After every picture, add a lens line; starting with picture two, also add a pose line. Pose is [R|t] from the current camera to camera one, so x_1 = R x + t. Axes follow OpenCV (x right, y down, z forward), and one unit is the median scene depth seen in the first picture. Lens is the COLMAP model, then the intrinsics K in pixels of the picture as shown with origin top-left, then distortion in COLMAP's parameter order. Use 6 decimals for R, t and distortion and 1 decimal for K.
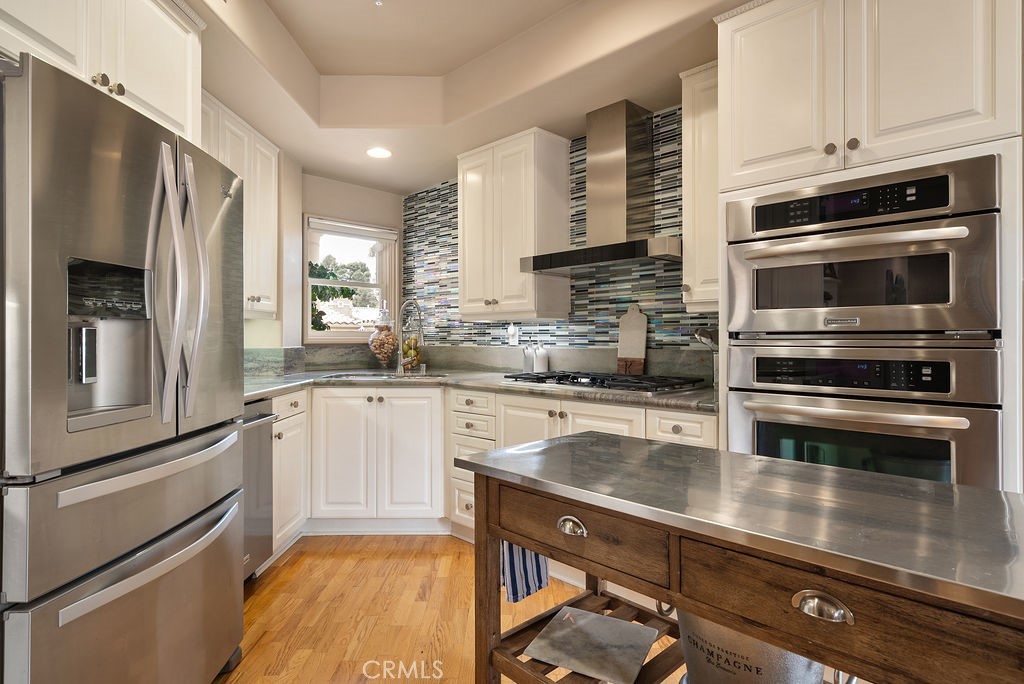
lens RADIAL K [[549.9, 0, 517.1], [0, 549.9, 332.9], [0, 0, 1]] dist [0.004098, 0.004415]
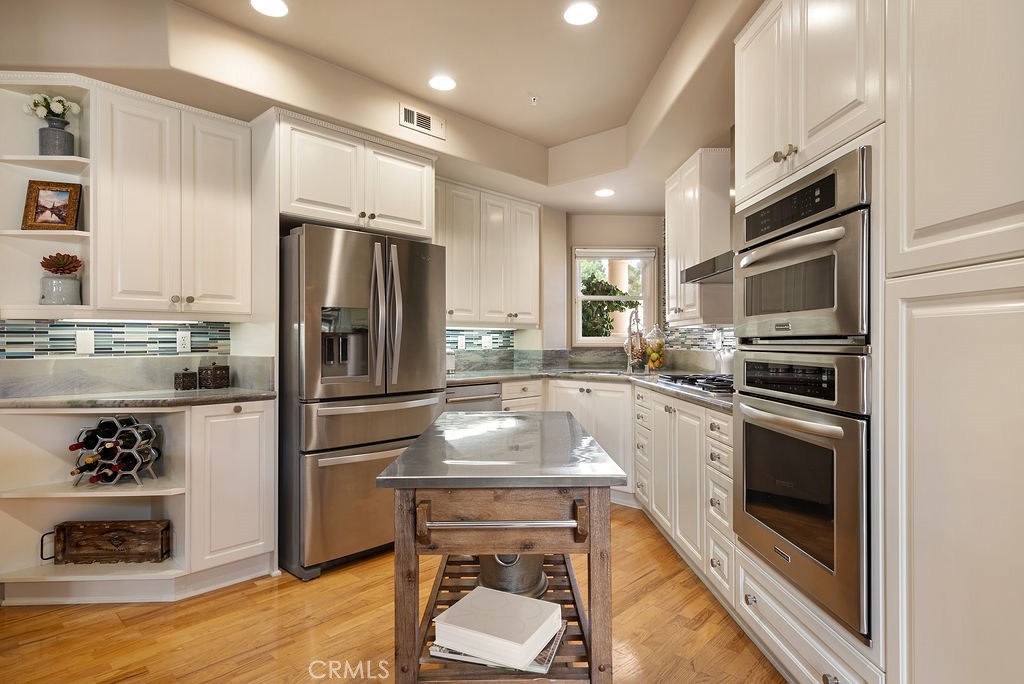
lens RADIAL K [[549.9, 0, 517.5], [0, 549.9, 338.1], [0, 0, 1]] dist [0.004098, 0.004415]
pose [[0.725842, -0.003557, -0.687853, 0.552040], [0.004585, 0.999989, -0.000333, -0.001433], [0.687847, -0.002913, 0.725850, -0.038887]]
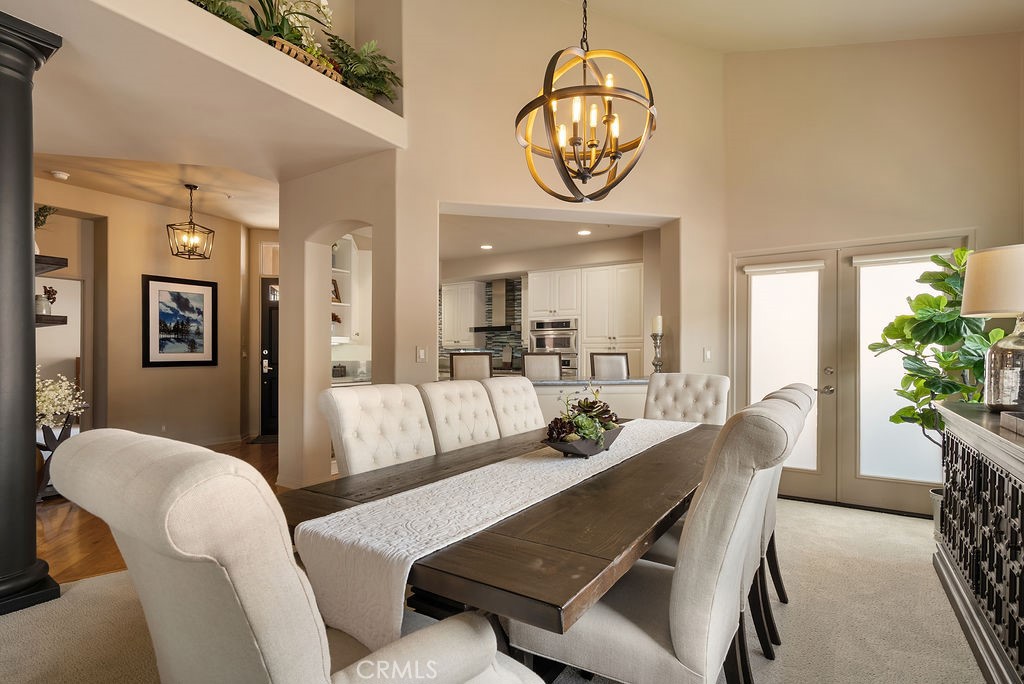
lens RADIAL K [[502.1, 0, 514.3], [0, 502.1, 355.7], [0, 0, 1]] dist [-0.001899, 0.002123]
pose [[0.978976, 0.003570, 0.203946, -0.315267], [-0.005233, 0.999957, 0.007613, -0.008706], [-0.203910, -0.008521, 0.978952, -1.709553]]
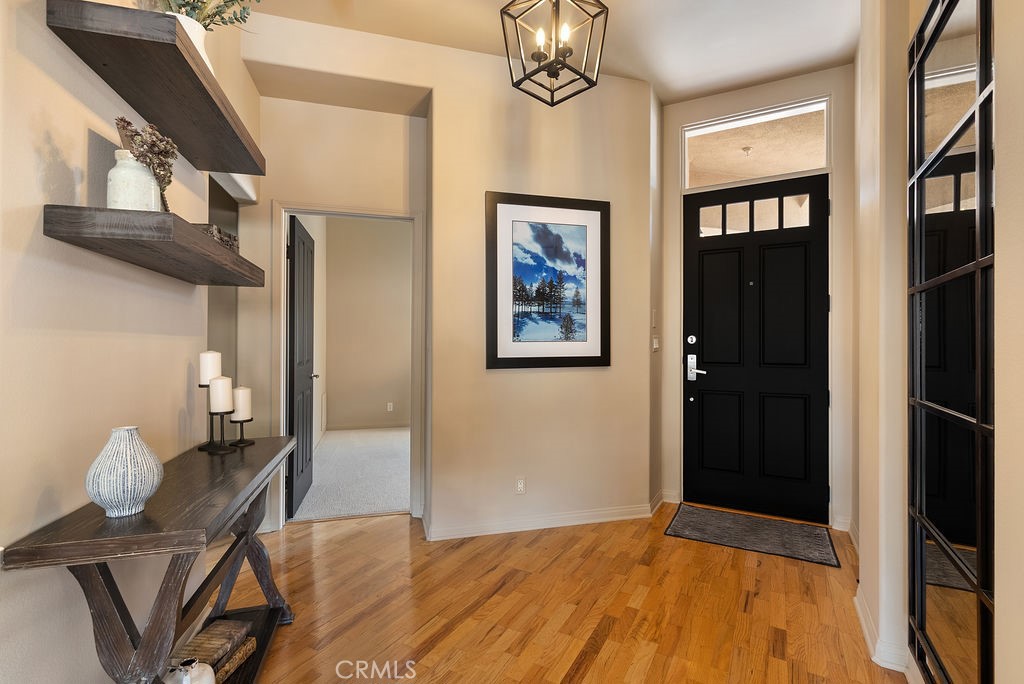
lens RADIAL K [[473.3, 0, 510.8], [0, 473.3, 342.5], [0, 0, 1]] dist [0.001431, -0.000020]
pose [[0.873877, 0.000552, -0.486147, -0.836021], [0.000056, 0.999999, 0.001237, 0.004775], [0.486147, -0.001108, 0.873876, -0.278618]]
